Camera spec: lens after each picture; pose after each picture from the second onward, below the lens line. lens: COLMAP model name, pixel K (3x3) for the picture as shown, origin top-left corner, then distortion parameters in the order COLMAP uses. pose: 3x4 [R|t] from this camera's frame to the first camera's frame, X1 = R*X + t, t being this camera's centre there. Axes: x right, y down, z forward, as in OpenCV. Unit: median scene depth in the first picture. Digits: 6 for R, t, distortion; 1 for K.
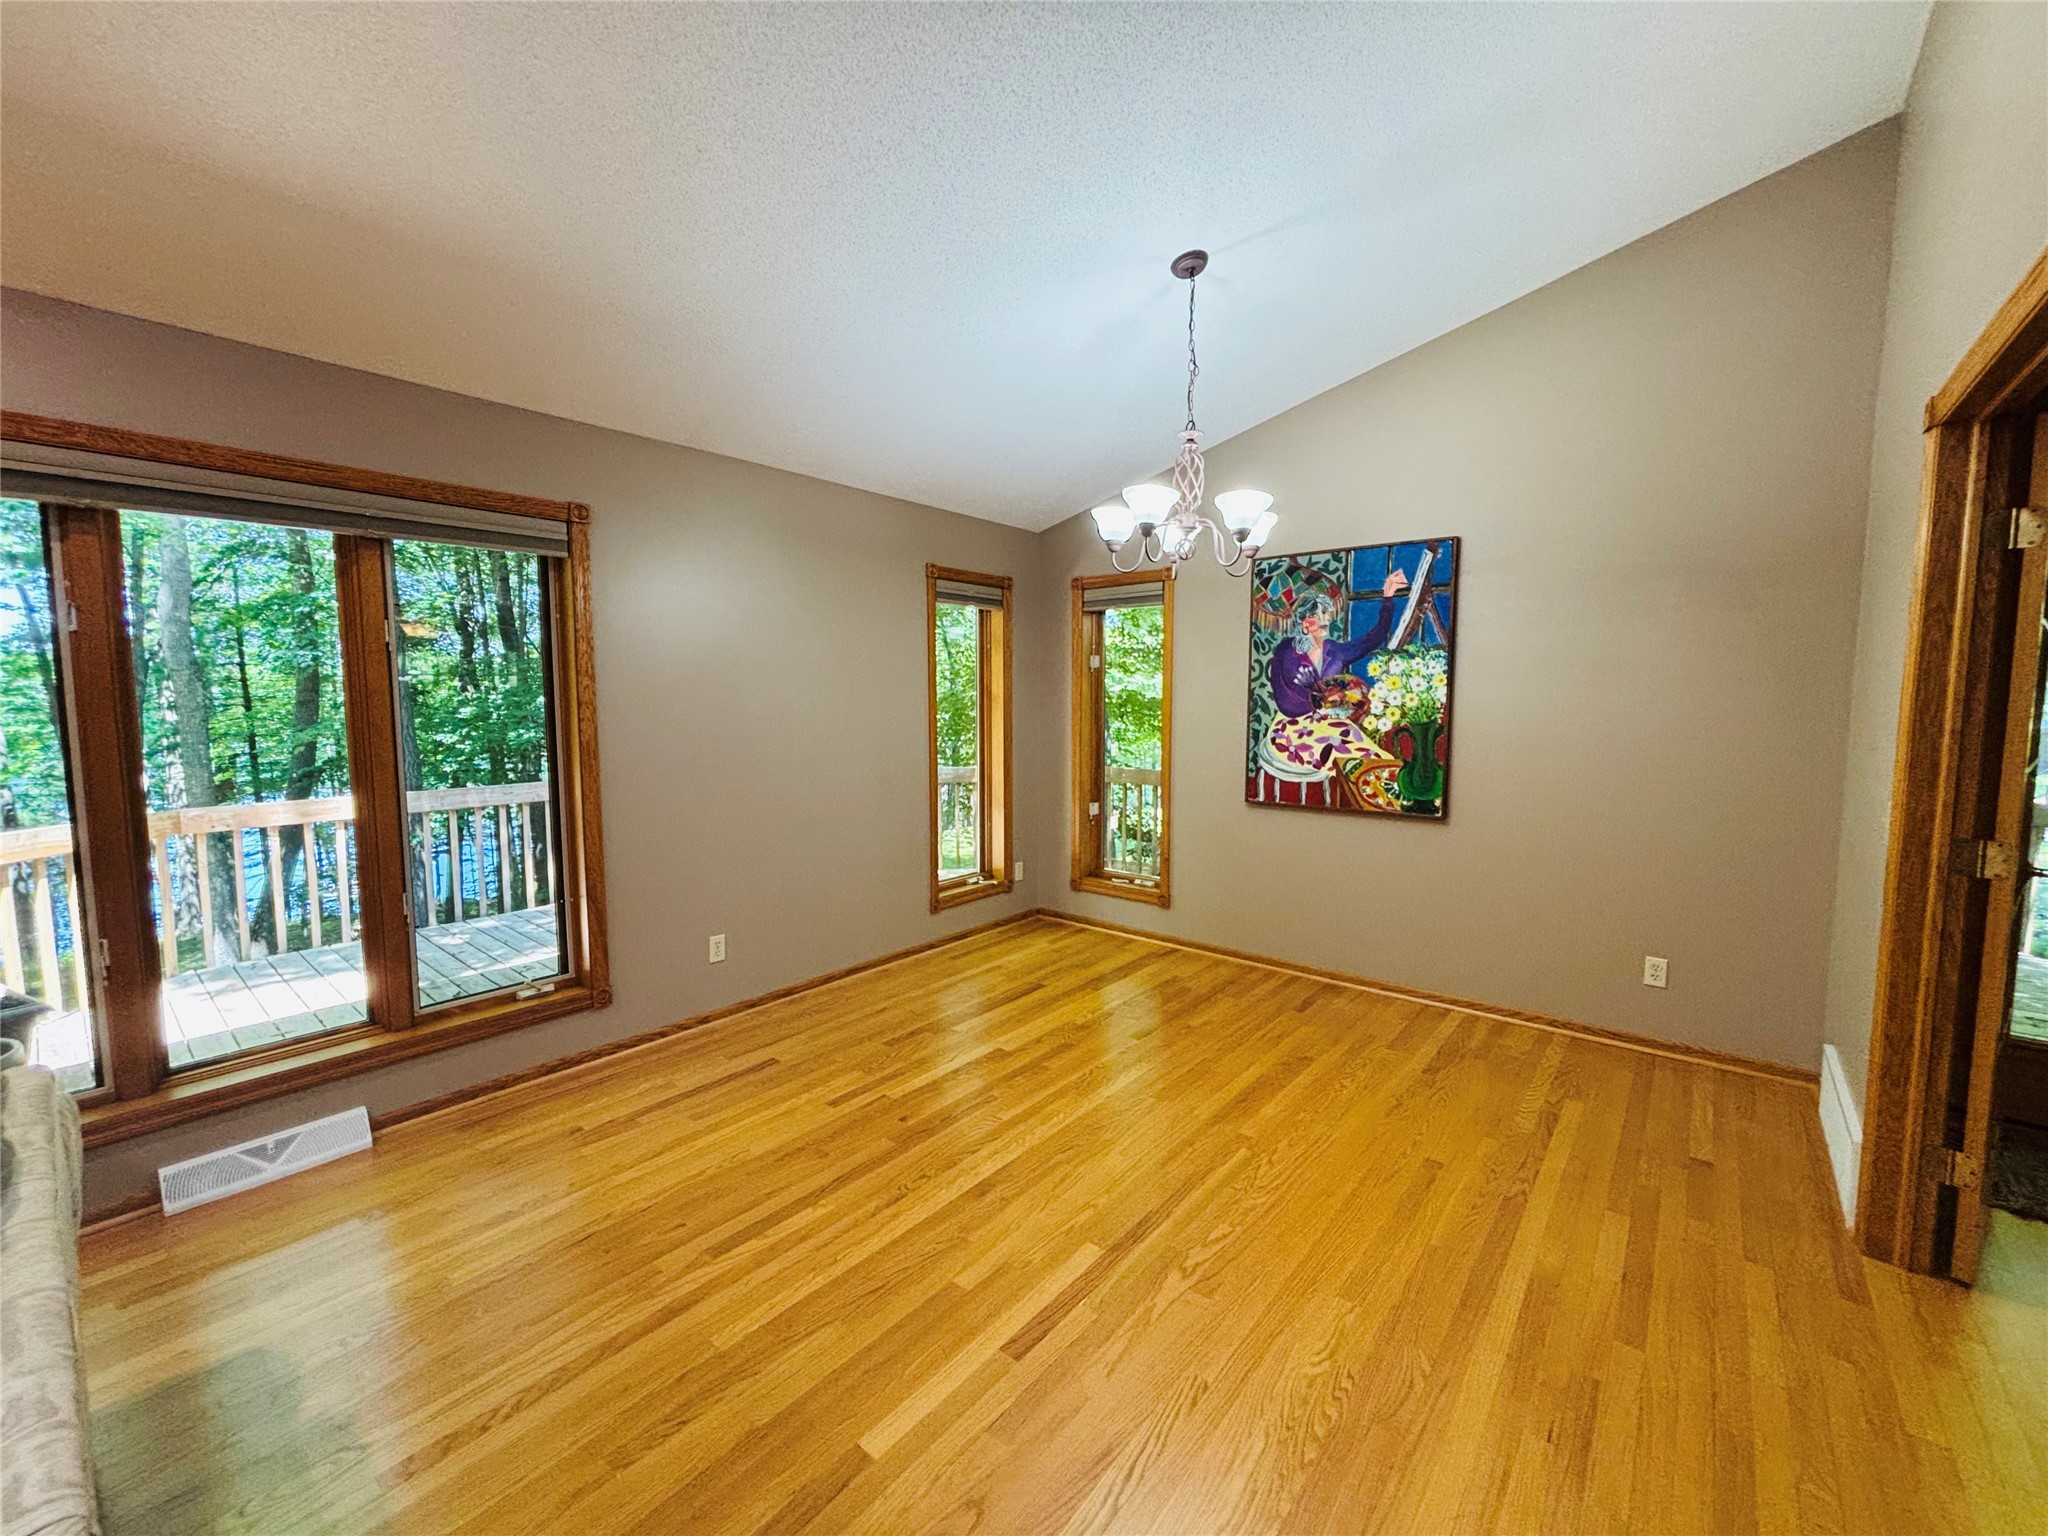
lens RADIAL K [[817.0, 0, 1009.4], [0, 817.0, 770.5], [0, 0, 1]] dist [0.003121, -0.001545]
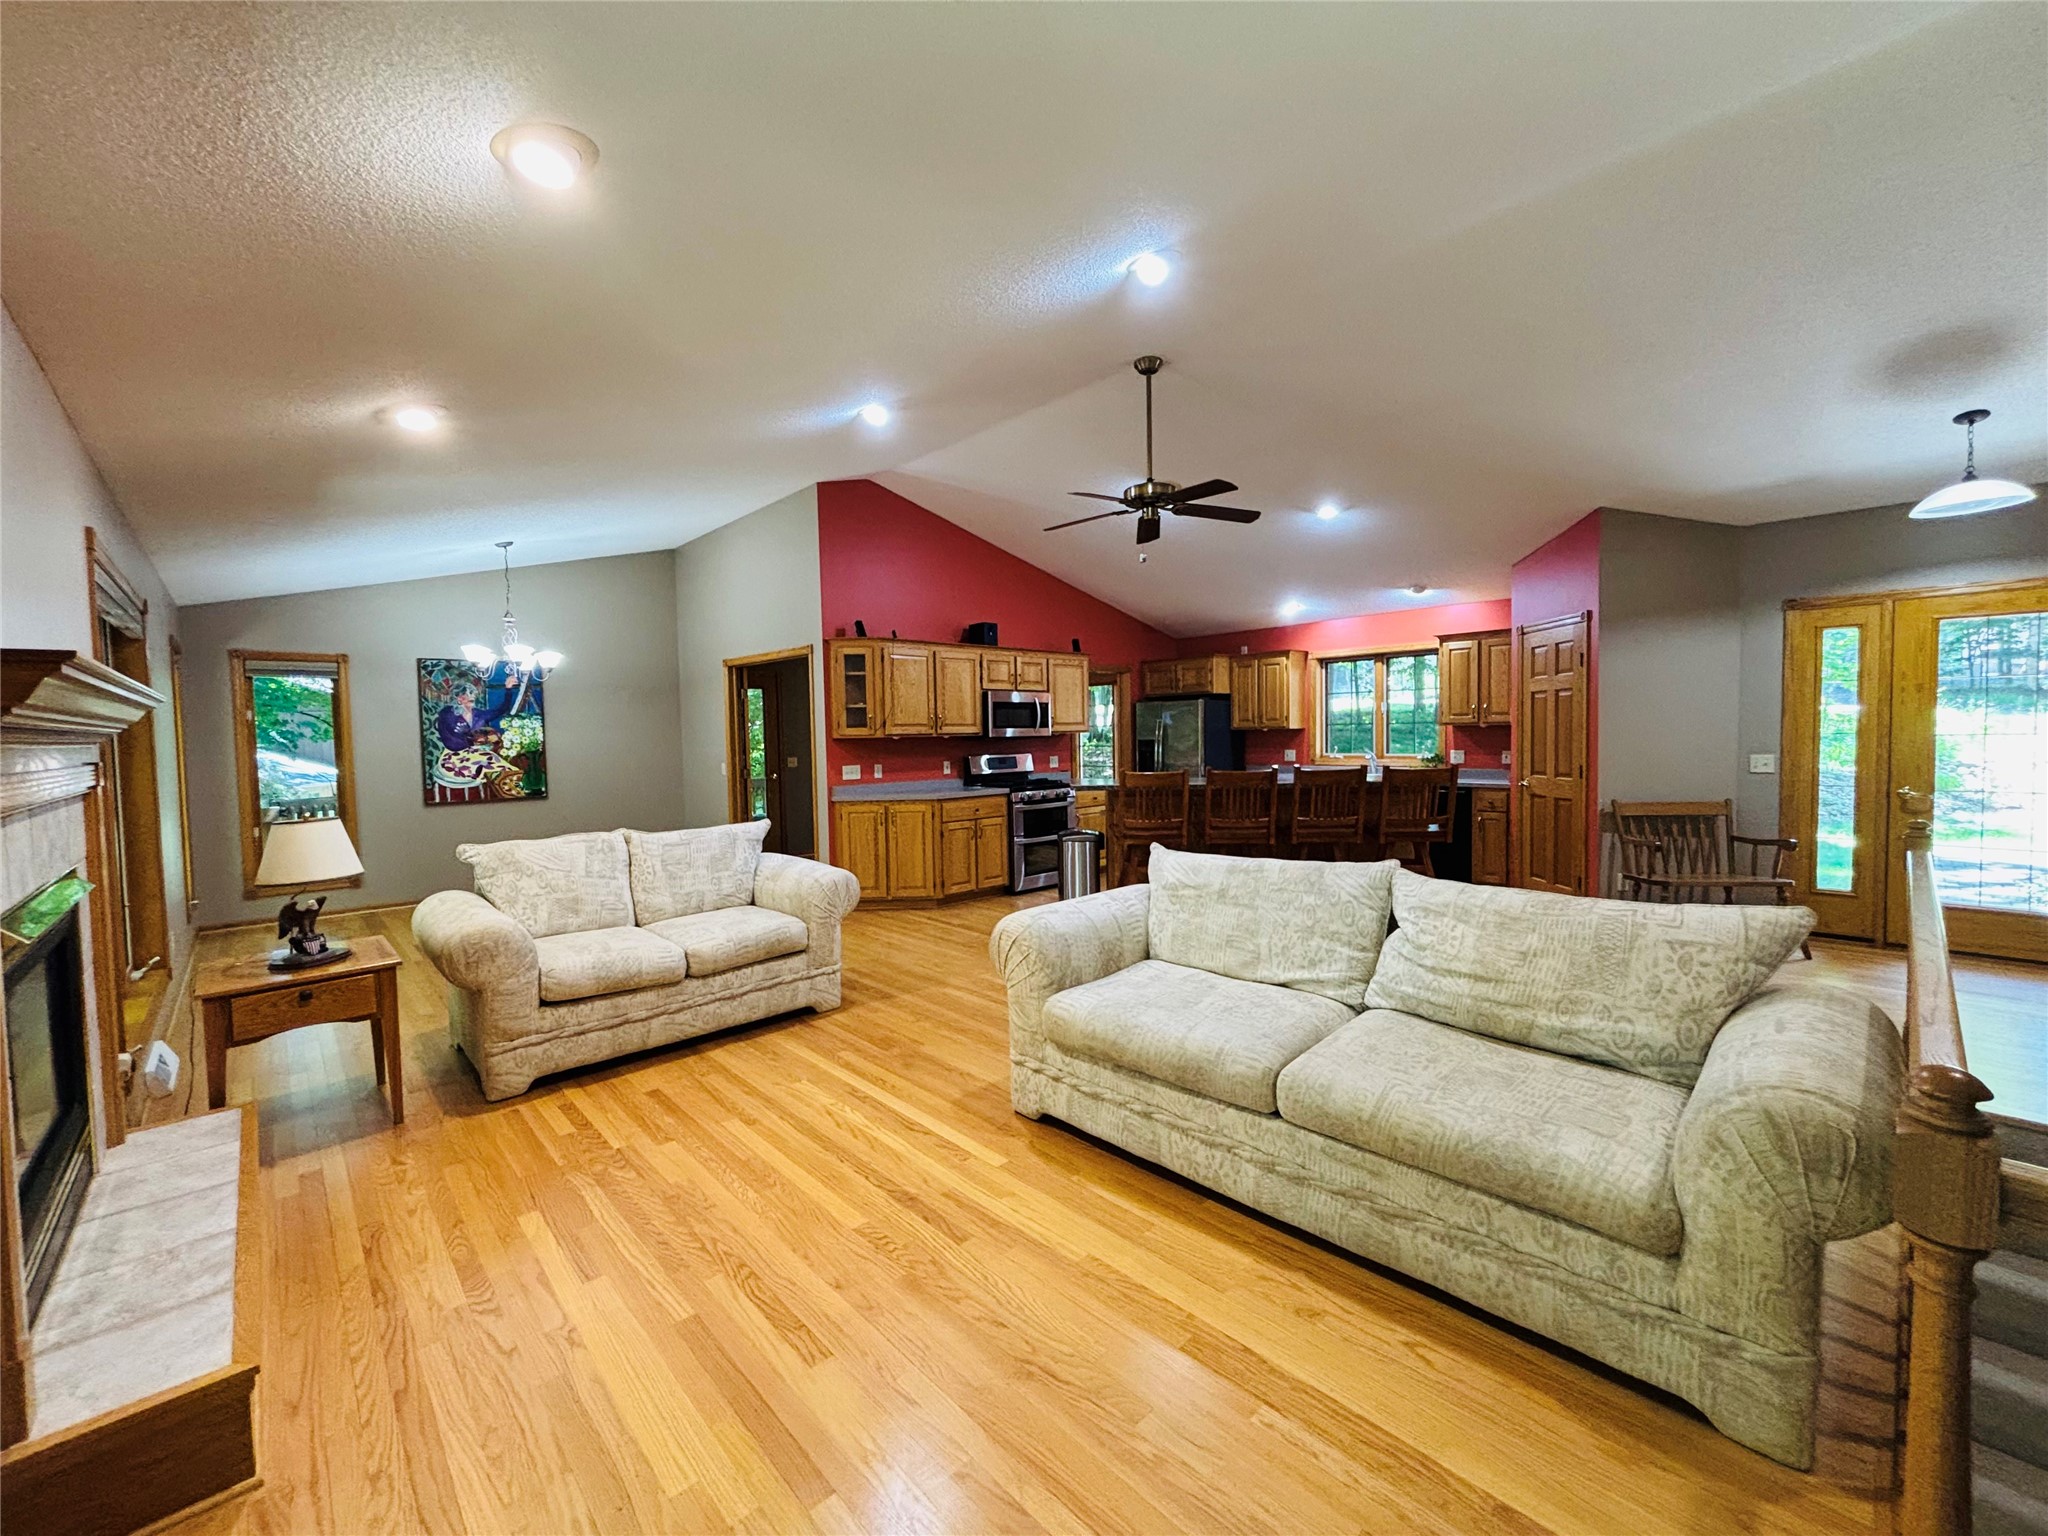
lens RADIAL K [[817.0, 0, 1018.6], [0, 817.0, 774.3], [0, 0, 1]] dist [0.003121, -0.001545]
pose [[0.109831, -0.056313, 0.992354, -1.286218], [0.106501, 0.993313, 0.044580, 0.034649], [-0.988228, 0.100790, 0.115093, -0.394727]]
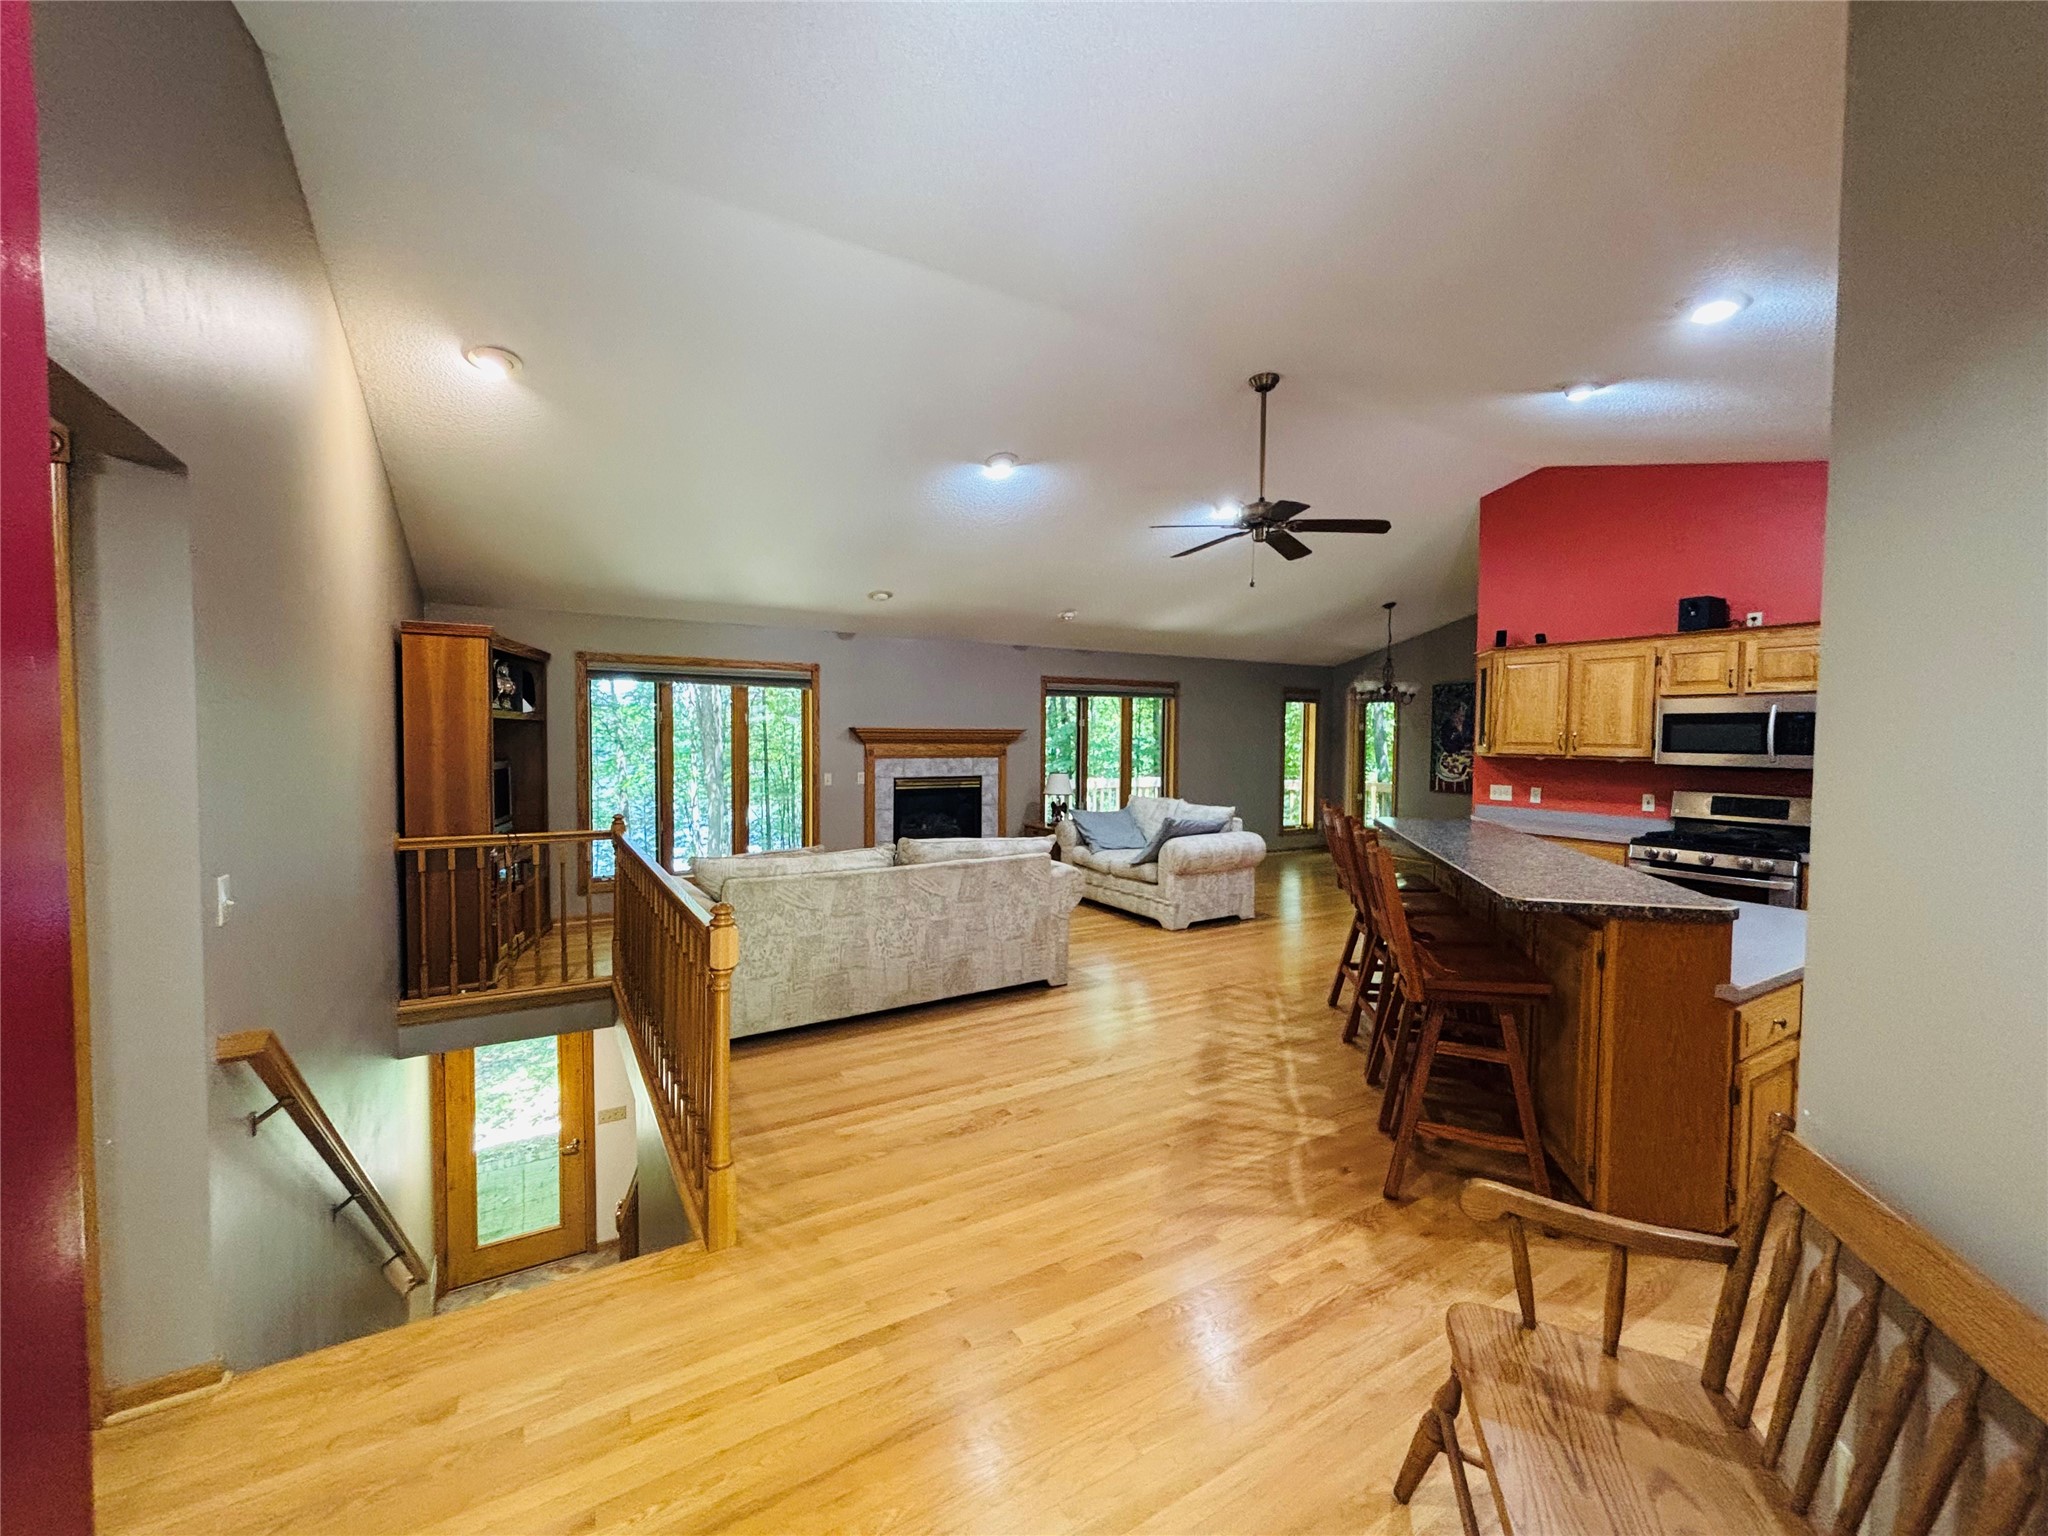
lens RADIAL K [[817.0, 0, 1015.6], [0, 817.0, 769.9], [0, 0, 1]] dist [0.003121, -0.001545]
pose [[0.945012, 0.018487, -0.326512, -0.060799], [-0.033219, 0.998663, -0.039600, 0.116296], [0.325343, 0.048268, 0.944363, -1.620369]]
